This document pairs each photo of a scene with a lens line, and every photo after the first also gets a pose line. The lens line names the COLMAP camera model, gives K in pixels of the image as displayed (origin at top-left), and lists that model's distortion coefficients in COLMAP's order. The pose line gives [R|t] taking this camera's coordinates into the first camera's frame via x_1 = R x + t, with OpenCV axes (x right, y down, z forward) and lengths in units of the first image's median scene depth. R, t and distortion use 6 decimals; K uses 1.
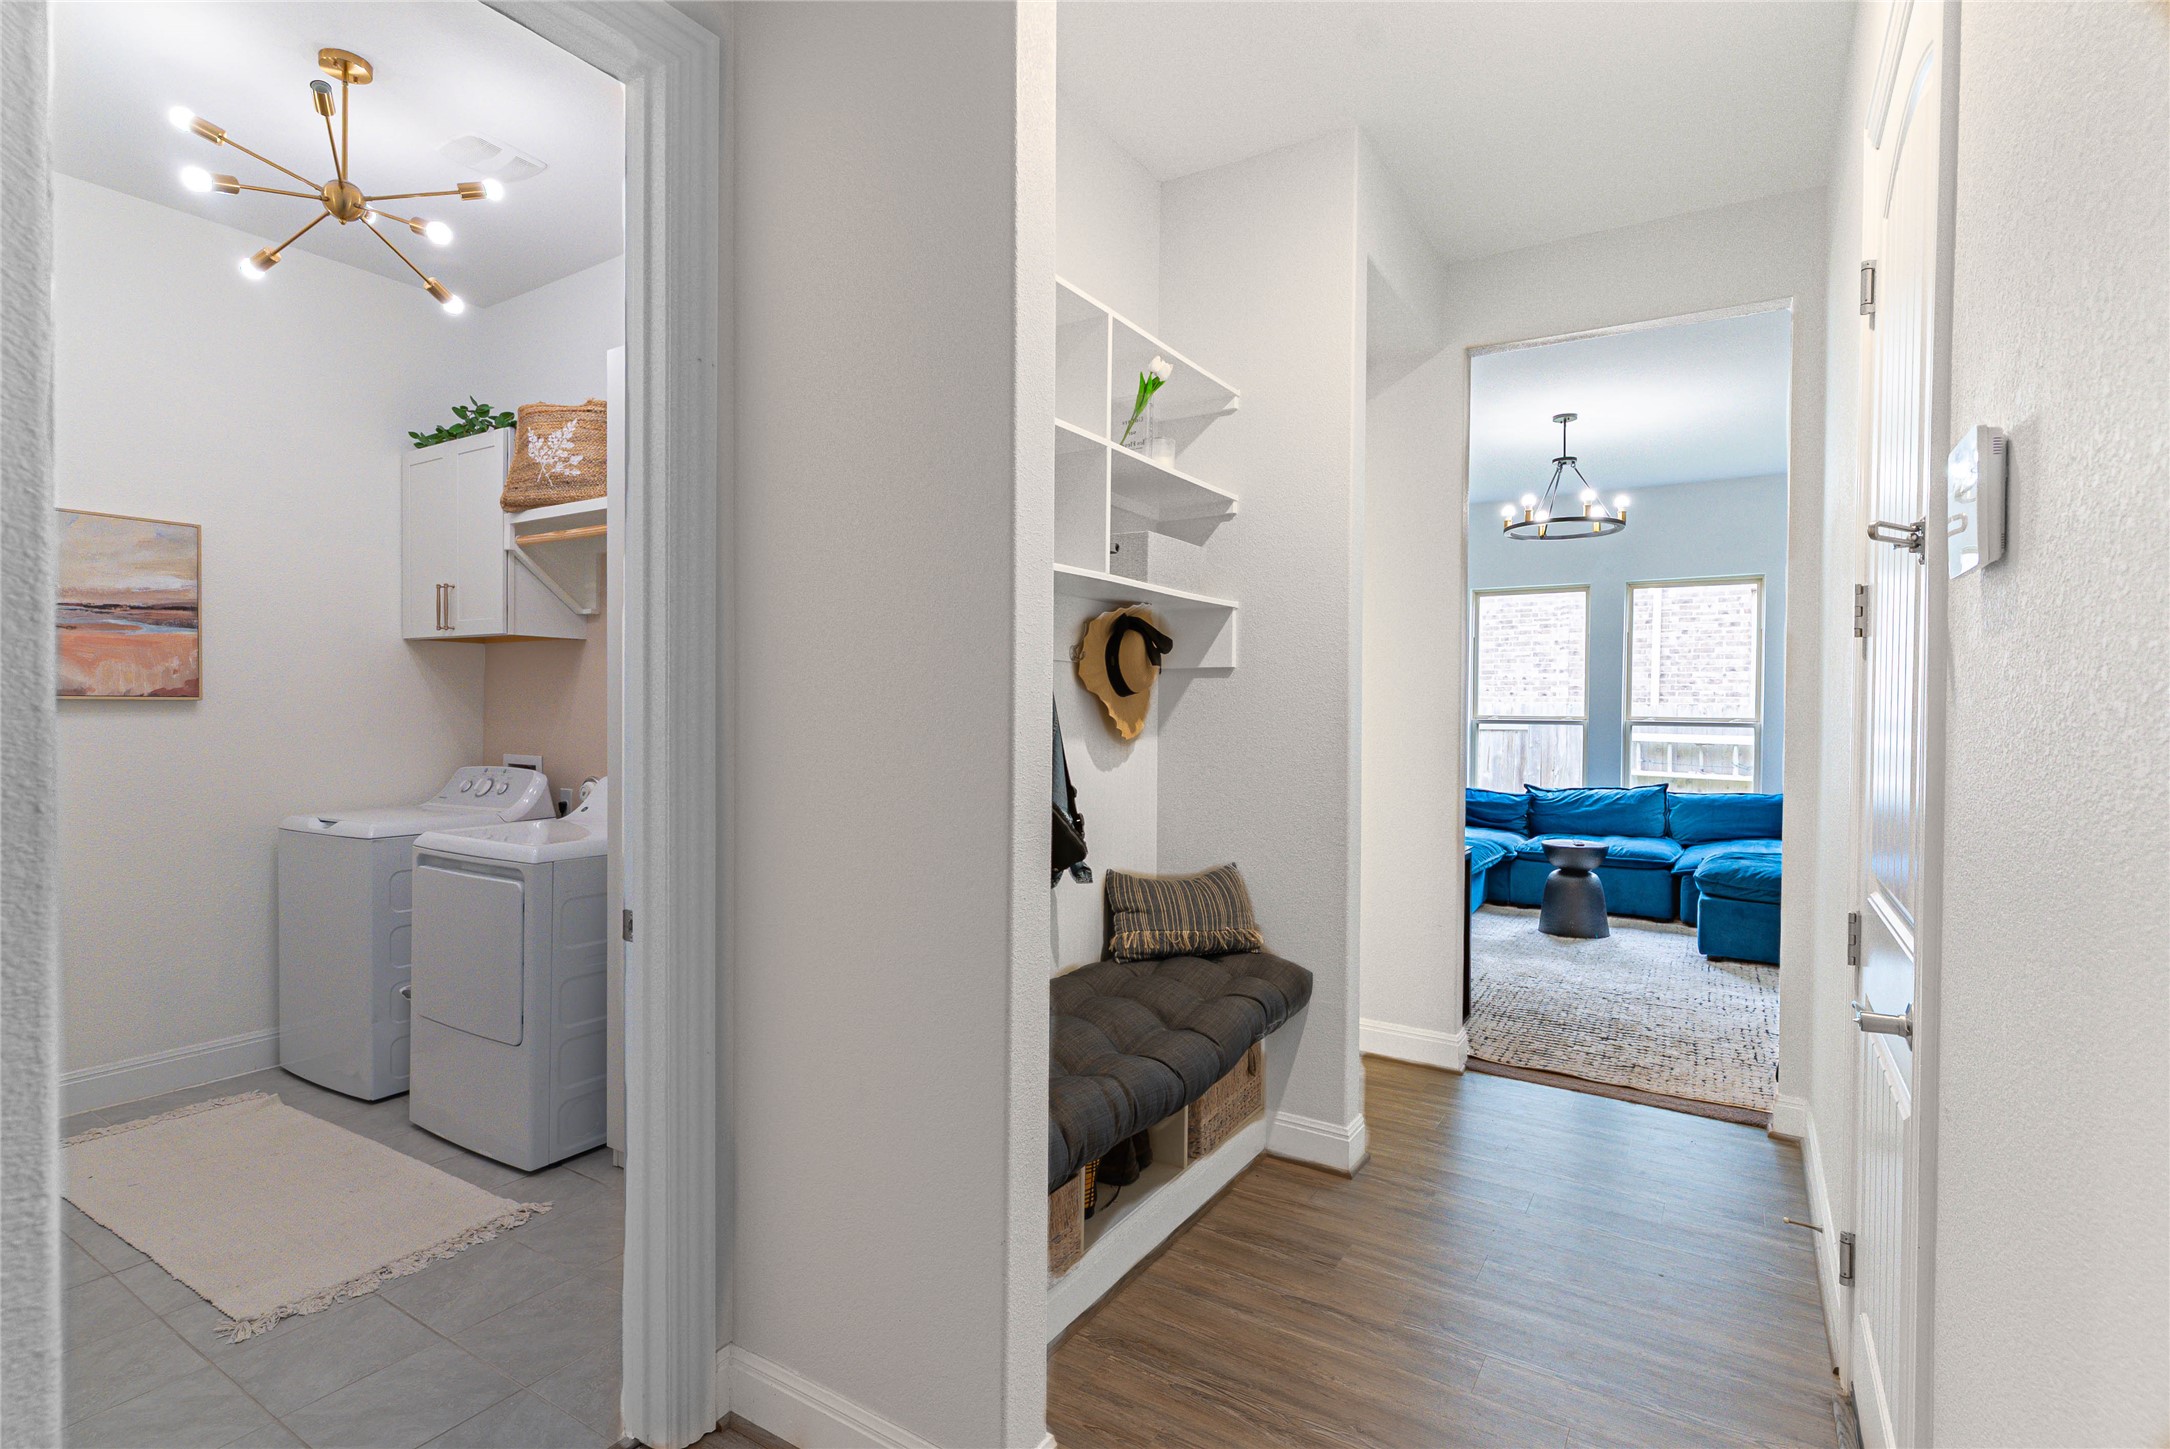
lens RADIAL K [[1034.9, 0, 1075.5], [0, 1034.9, 720.5], [0, 0, 1]] dist [0.001801, 0.000244]
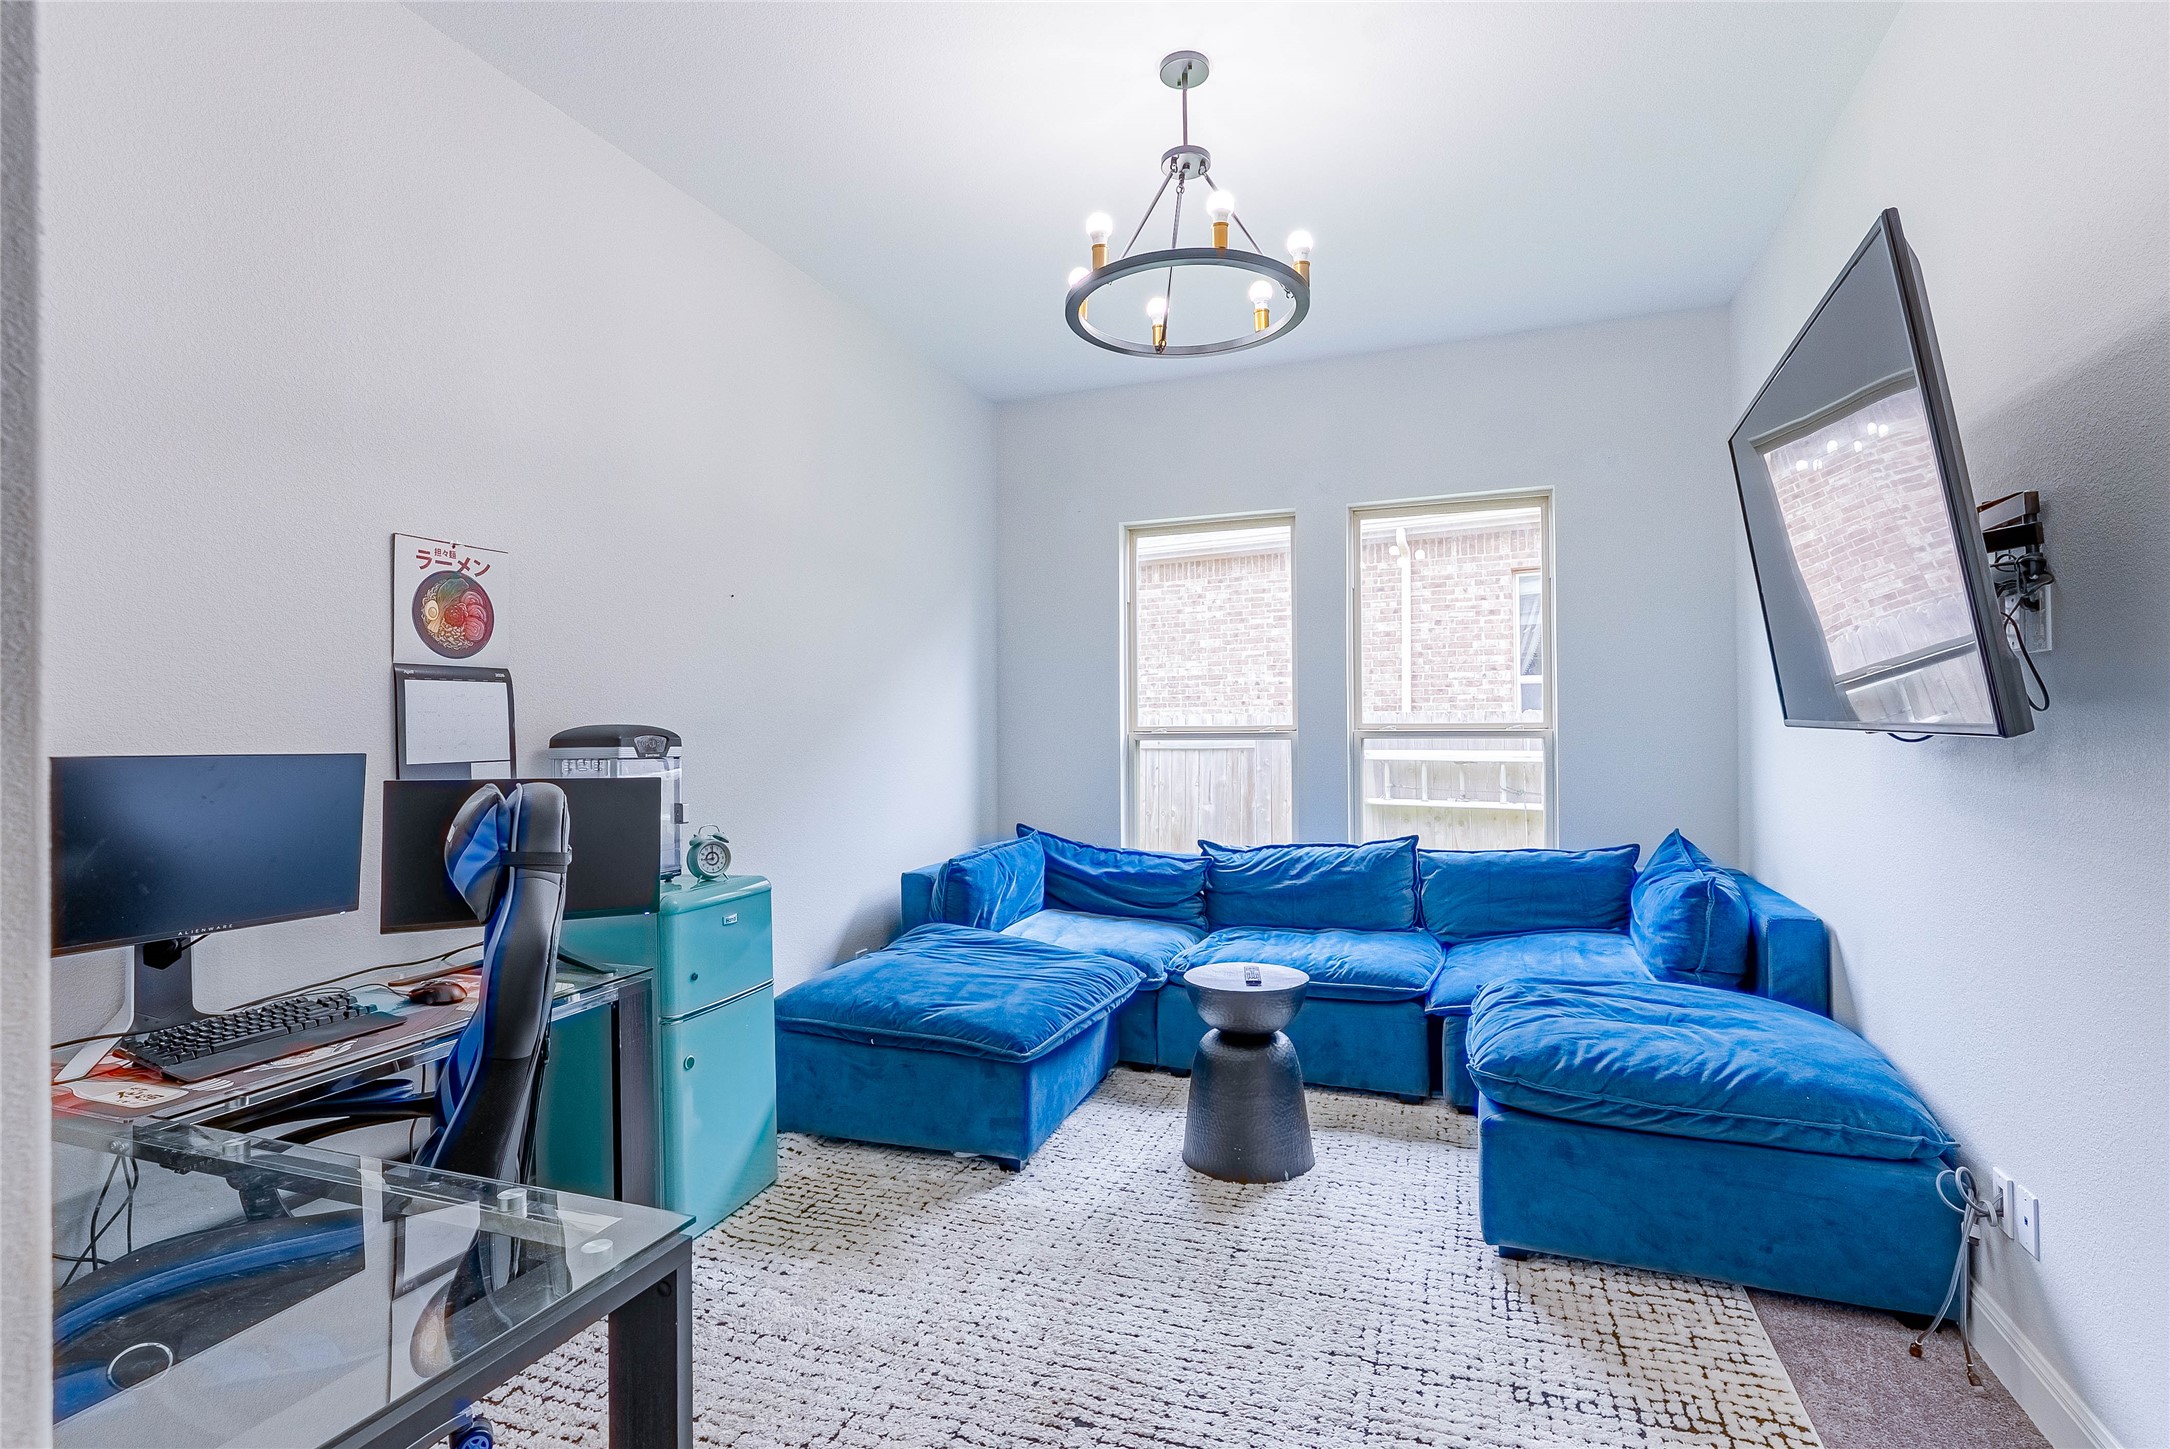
lens RADIAL K [[1032.4, 0, 1089.7], [0, 1032.4, 718.7], [0, 0, 1]] dist [-0.000822, 0.000124]
pose [[0.979224, -0.014694, 0.202249, 0.257076], [0.019871, 0.999524, -0.023591, 0.004509], [-0.201806, 0.027120, 0.979050, 0.436181]]
